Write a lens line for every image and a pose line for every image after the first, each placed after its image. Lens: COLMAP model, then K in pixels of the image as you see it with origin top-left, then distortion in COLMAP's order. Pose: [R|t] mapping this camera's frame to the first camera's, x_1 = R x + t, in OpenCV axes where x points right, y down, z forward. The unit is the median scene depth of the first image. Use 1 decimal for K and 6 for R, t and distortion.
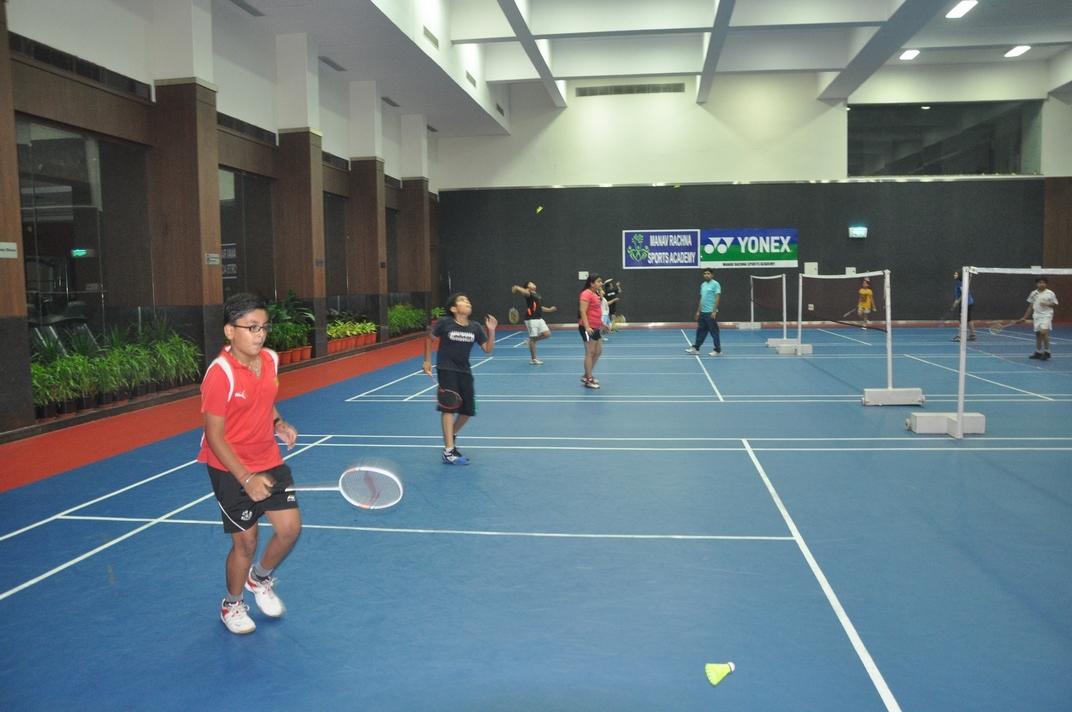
lens RADIAL K [[850.2, 0, 536.0], [0, 850.2, 356.0], [0, 0, 1]] dist [-0.159873, 0.129917]
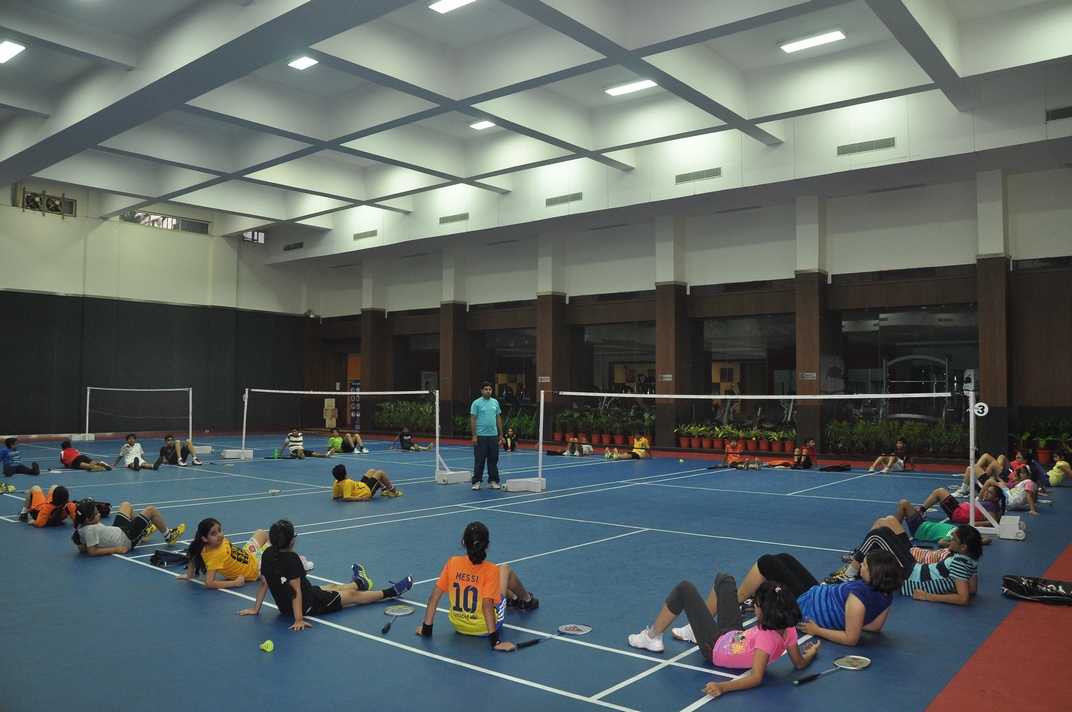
lens RADIAL K [[850.2, 0, 536.0], [0, 850.2, 356.0], [0, 0, 1]] dist [-0.159873, 0.129917]
pose [[0.525150, 0.057294, 0.849079, -0.904974], [0.059960, 0.992760, -0.104075, 0.003987], [-0.848895, 0.105565, 0.517913, 0.092872]]
